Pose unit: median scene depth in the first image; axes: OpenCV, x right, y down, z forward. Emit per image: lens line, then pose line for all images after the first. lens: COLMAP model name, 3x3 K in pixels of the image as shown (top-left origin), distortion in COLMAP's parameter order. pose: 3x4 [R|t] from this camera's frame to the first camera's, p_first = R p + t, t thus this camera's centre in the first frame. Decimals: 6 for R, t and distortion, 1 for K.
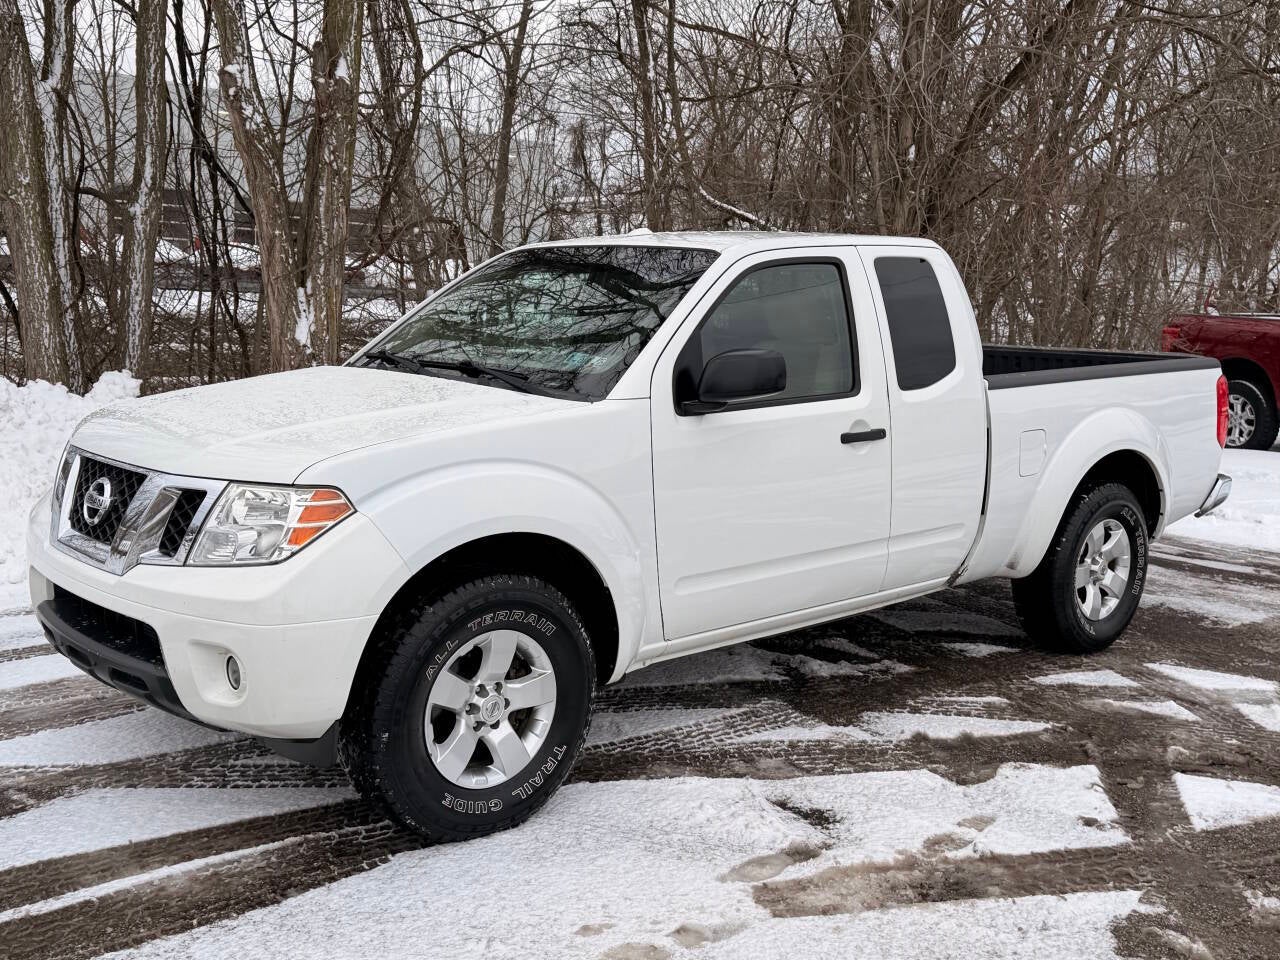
lens RADIAL K [[1328.3, 0, 635.2], [0, 1328.3, 485.4], [0, 0, 1]] dist [0.203773, -0.451996]
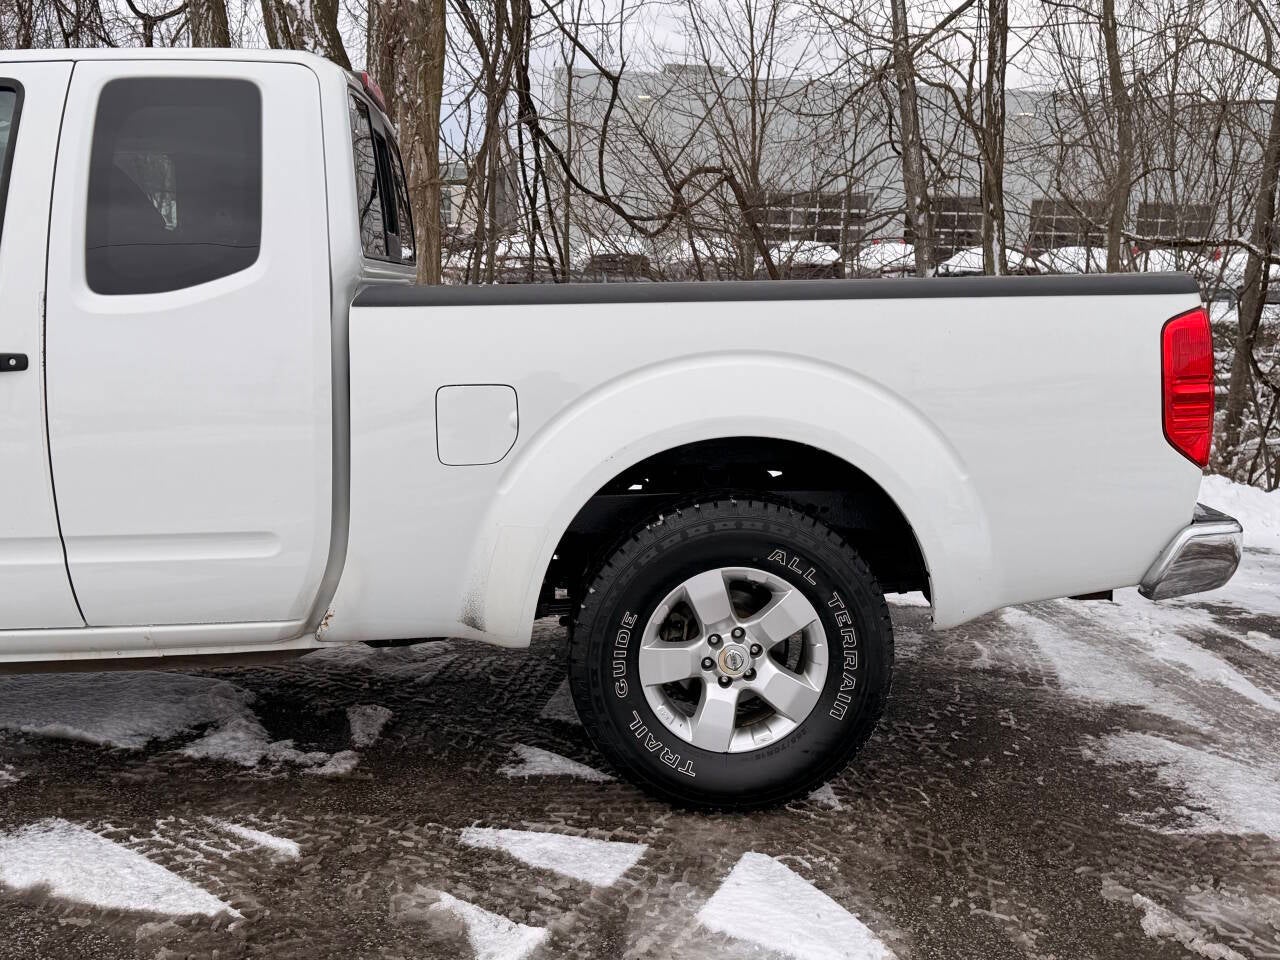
lens RADIAL K [[1330.6, 0, 636.1], [0, 1330.6, 487.7], [0, 0, 1]] dist [0.197553, -0.432482]
pose [[0.797683, 0.072107, -0.598751, 0.660822], [-0.078924, 0.996769, 0.014894, -0.011488], [0.597890, 0.035376, 0.800797, 0.577130]]
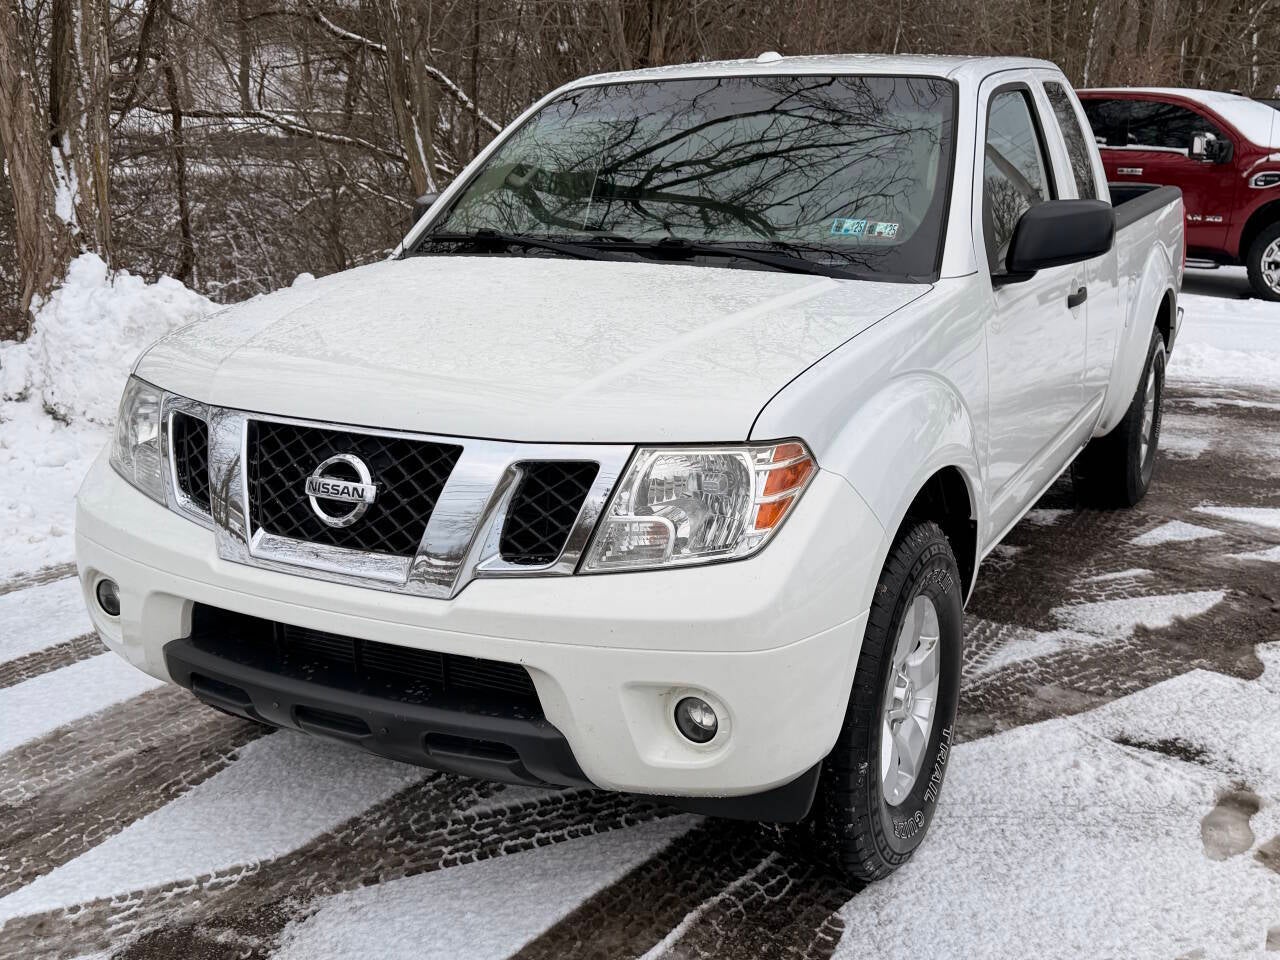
lens RADIAL K [[1338.9, 0, 632.8], [0, 1338.9, 481.6], [0, 0, 1]] dist [0.151809, -0.294582]
pose [[0.937116, -0.119392, 0.327963, -0.329377], [0.082805, 0.988897, 0.123394, -0.042790], [-0.339054, -0.088478, 0.936597, 0.229730]]
